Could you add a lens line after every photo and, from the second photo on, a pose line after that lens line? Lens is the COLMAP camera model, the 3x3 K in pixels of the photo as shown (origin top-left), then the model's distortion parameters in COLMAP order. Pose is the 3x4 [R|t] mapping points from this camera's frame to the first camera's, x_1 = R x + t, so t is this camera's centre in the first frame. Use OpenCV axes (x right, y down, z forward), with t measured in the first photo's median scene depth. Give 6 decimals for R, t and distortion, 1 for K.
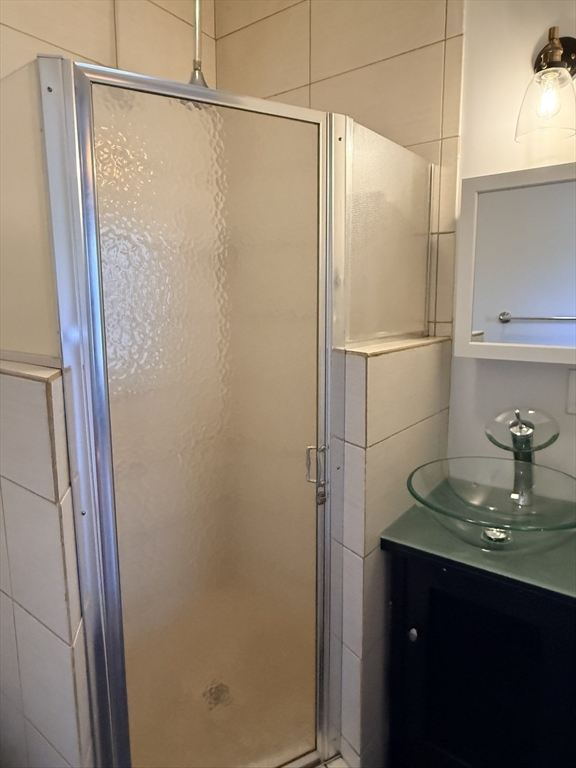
lens RADIAL K [[496.2, 0, 288.0], [0, 496.2, 384.0], [0, 0, 1]] dist [0.036091, 0.000286]
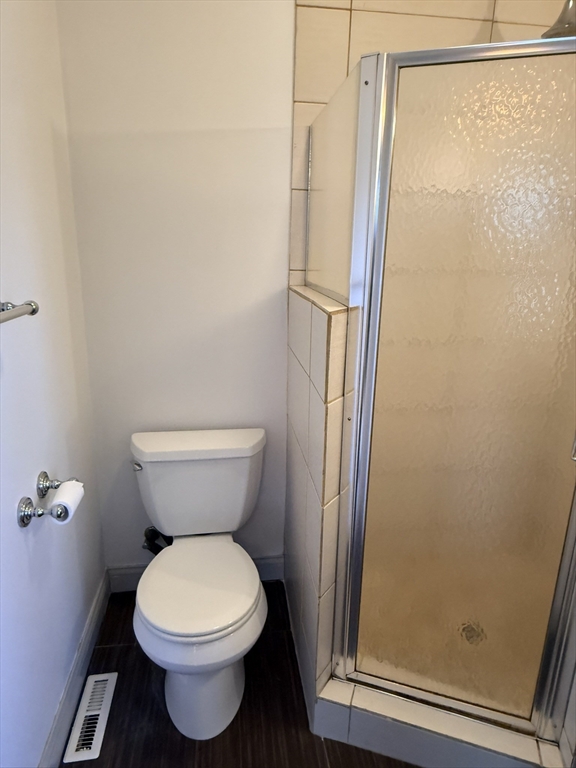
lens RADIAL K [[496.2, 0, 288.0], [0, 496.2, 384.0], [0, 0, 1]] dist [0.036091, 0.000286]
pose [[0.712796, 0.212879, -0.668285, 0.327888], [-0.142302, 0.976903, 0.159408, -0.017671], [0.686784, -0.018527, 0.726625, -0.050366]]
